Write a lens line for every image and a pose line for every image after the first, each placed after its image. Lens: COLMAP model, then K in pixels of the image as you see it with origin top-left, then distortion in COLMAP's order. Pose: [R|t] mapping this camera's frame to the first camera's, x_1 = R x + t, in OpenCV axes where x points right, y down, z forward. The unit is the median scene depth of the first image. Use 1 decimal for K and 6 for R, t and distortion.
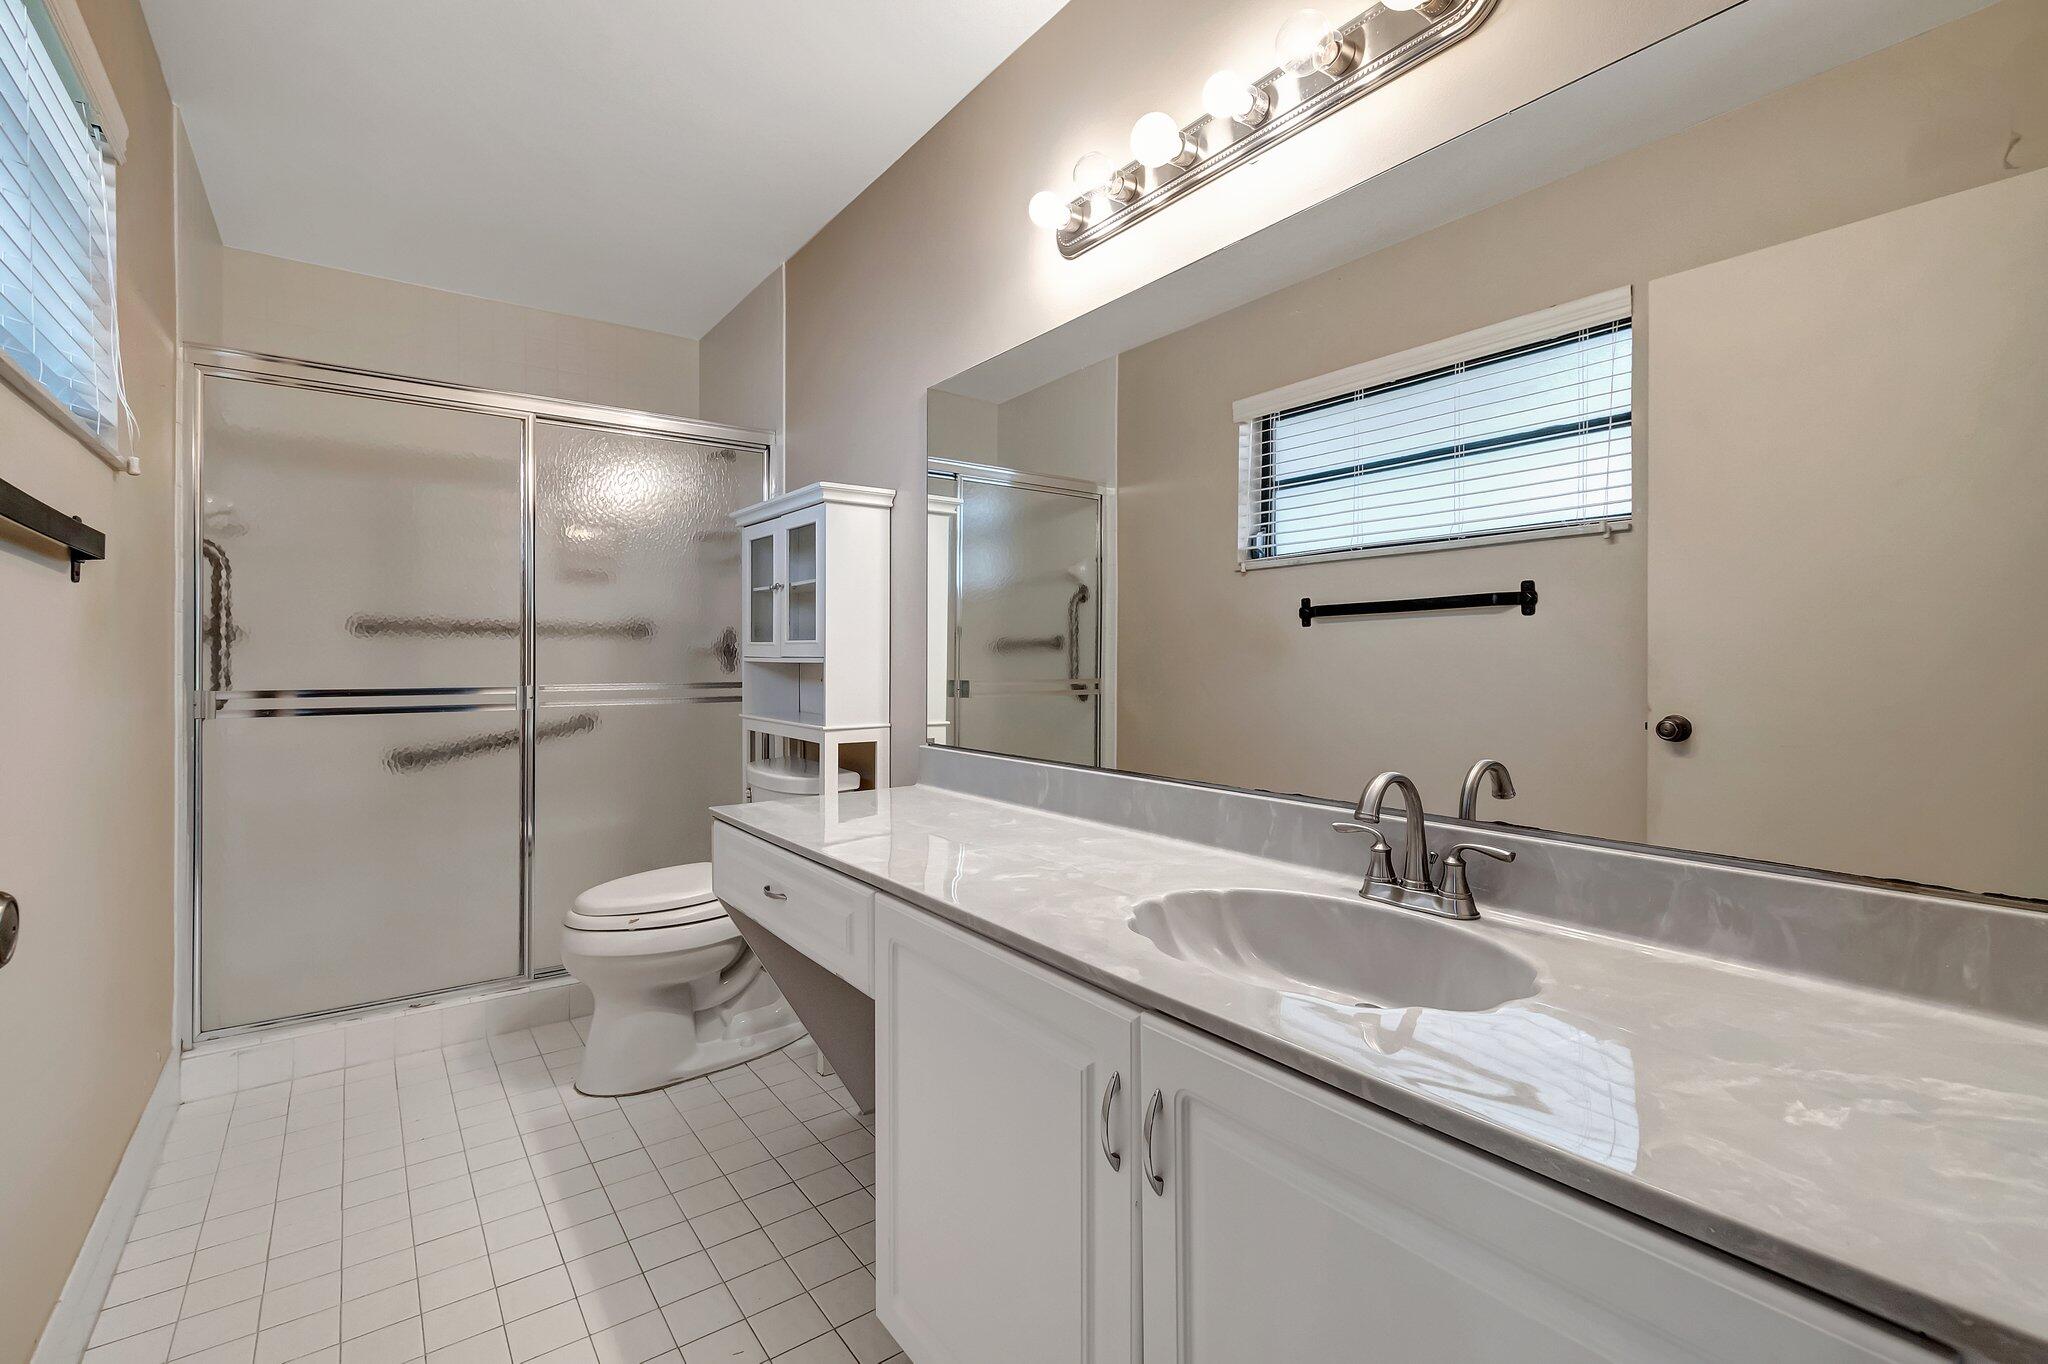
lens RADIAL K [[902.2, 0, 1056.1], [0, 902.2, 673.3], [0, 0, 1]] dist [0.000795, 0.000061]
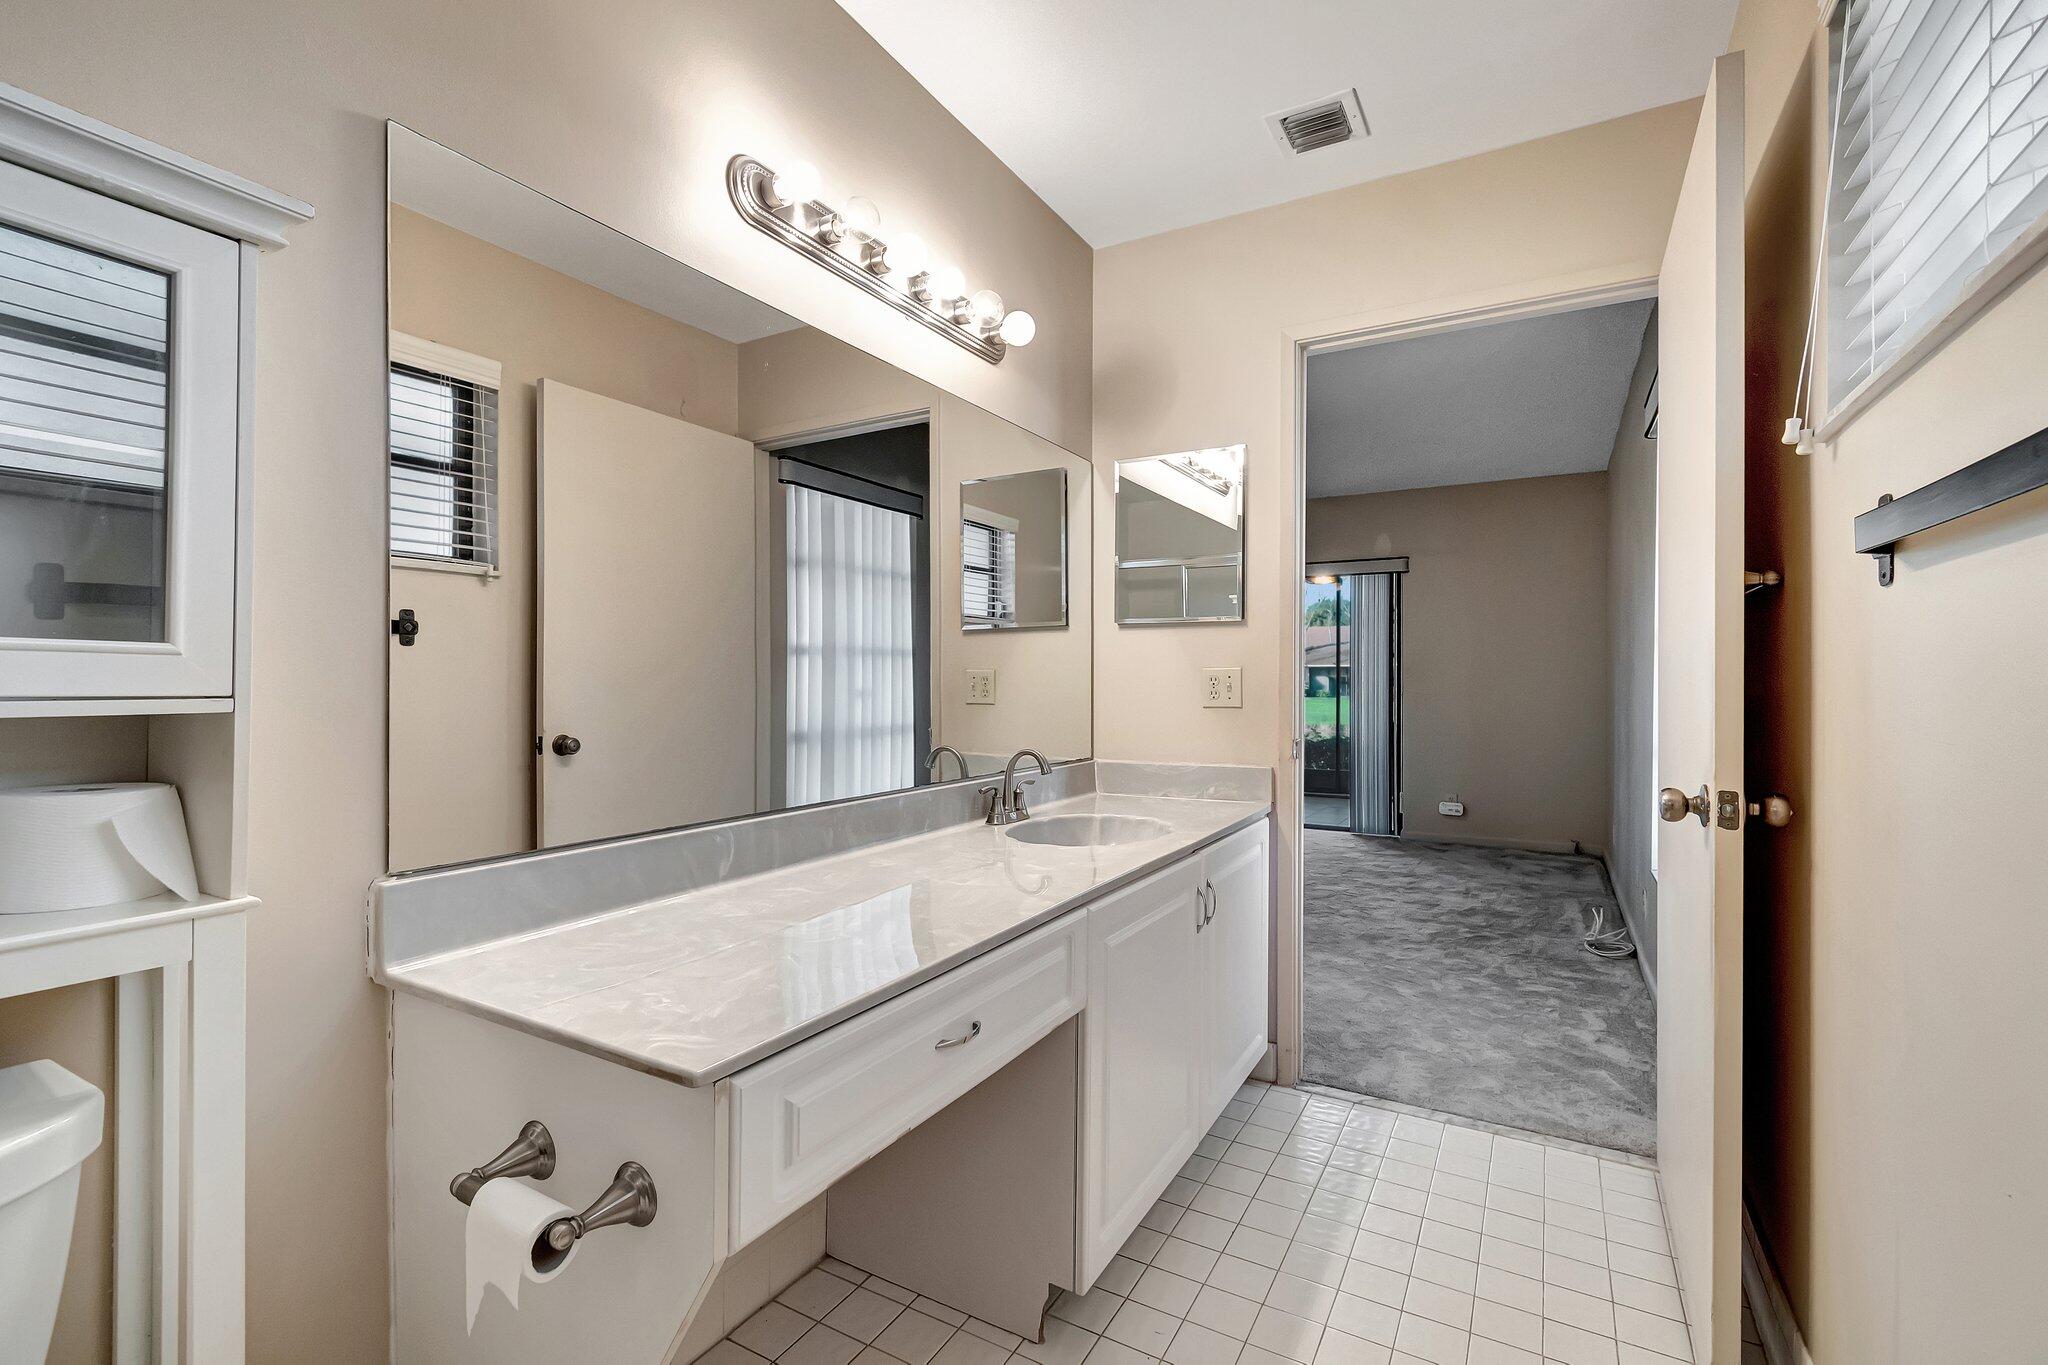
lens RADIAL K [[902.2, 0, 1056.1], [0, 902.2, 673.8], [0, 0, 1]] dist [0.000795, 0.000061]
pose [[-0.396042, 0.019516, 0.918025, -1.617511], [0.025692, 0.999618, -0.010167, -0.021885], [-0.917873, 0.019560, -0.396393, 2.009131]]
